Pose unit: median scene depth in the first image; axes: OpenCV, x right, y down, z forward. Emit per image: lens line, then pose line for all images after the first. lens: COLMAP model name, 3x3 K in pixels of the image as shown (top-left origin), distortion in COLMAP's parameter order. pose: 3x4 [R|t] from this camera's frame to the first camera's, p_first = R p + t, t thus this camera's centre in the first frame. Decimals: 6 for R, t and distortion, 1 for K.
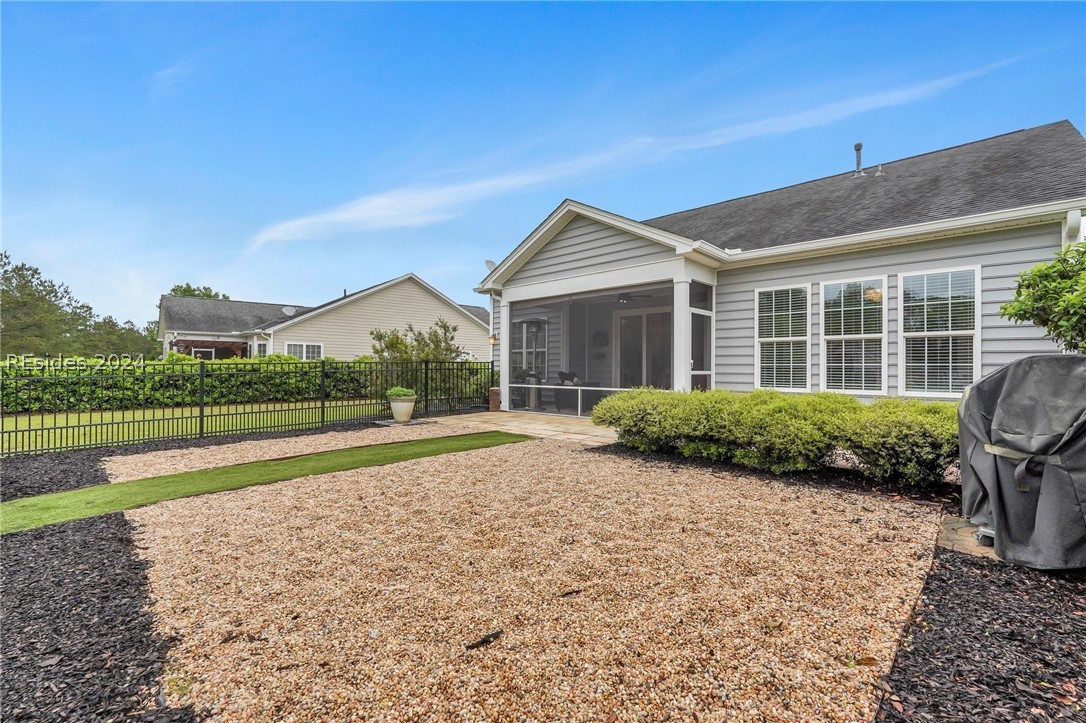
lens RADIAL K [[487.8, 0, 538.5], [0, 487.8, 361.5], [0, 0, 1]] dist [-0.003149, -0.000242]
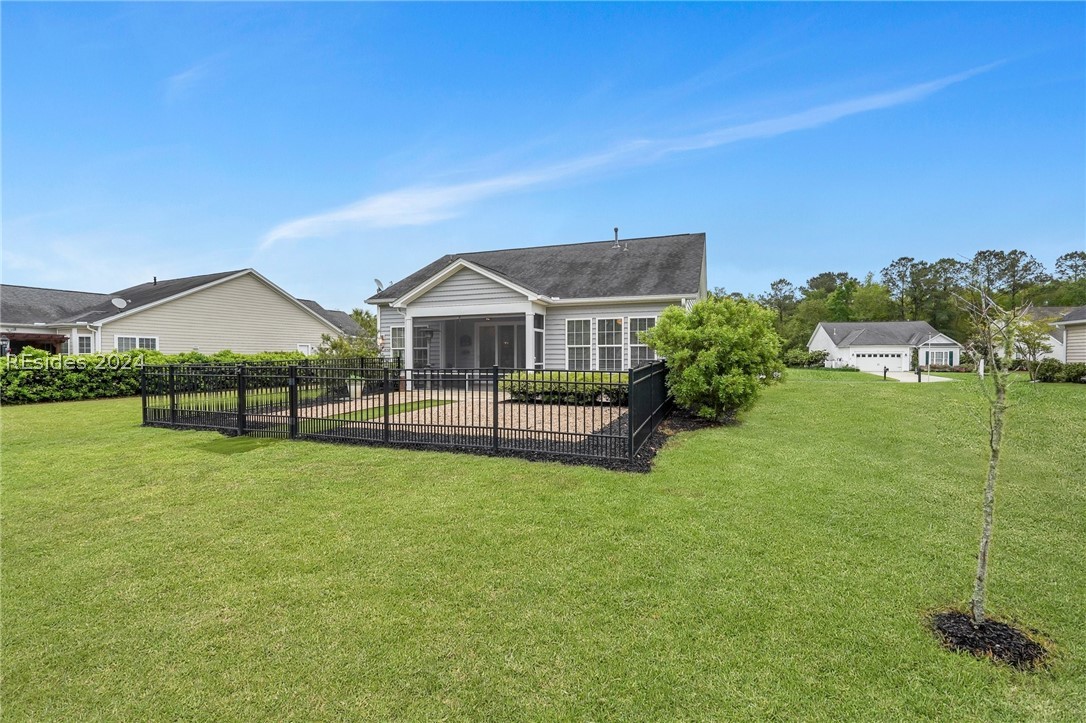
lens RADIAL K [[487.8, 0, 547.2], [0, 487.8, 363.2], [0, 0, 1]] dist [-0.003149, -0.000242]
pose [[0.911450, -0.011162, 0.411260, -0.305239], [0.000401, 0.999656, 0.026243, -0.021118], [-0.411411, -0.023754, 0.911140, -0.528900]]
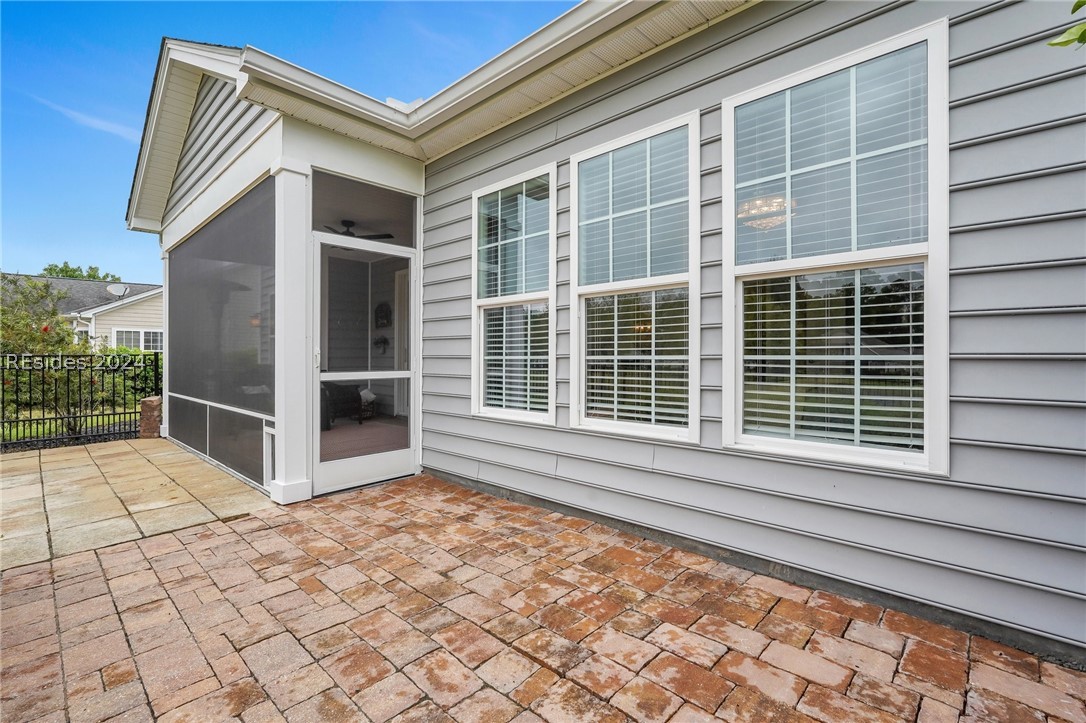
lens RADIAL K [[487.8, 0, 543.2], [0, 487.8, 354.9], [0, 0, 1]] dist [-0.003149, -0.000242]
pose [[0.999872, -0.006796, 0.014511, 0.395800], [0.006640, 0.999920, 0.010796, -0.000290], [-0.014583, -0.010698, 0.999836, 0.425653]]
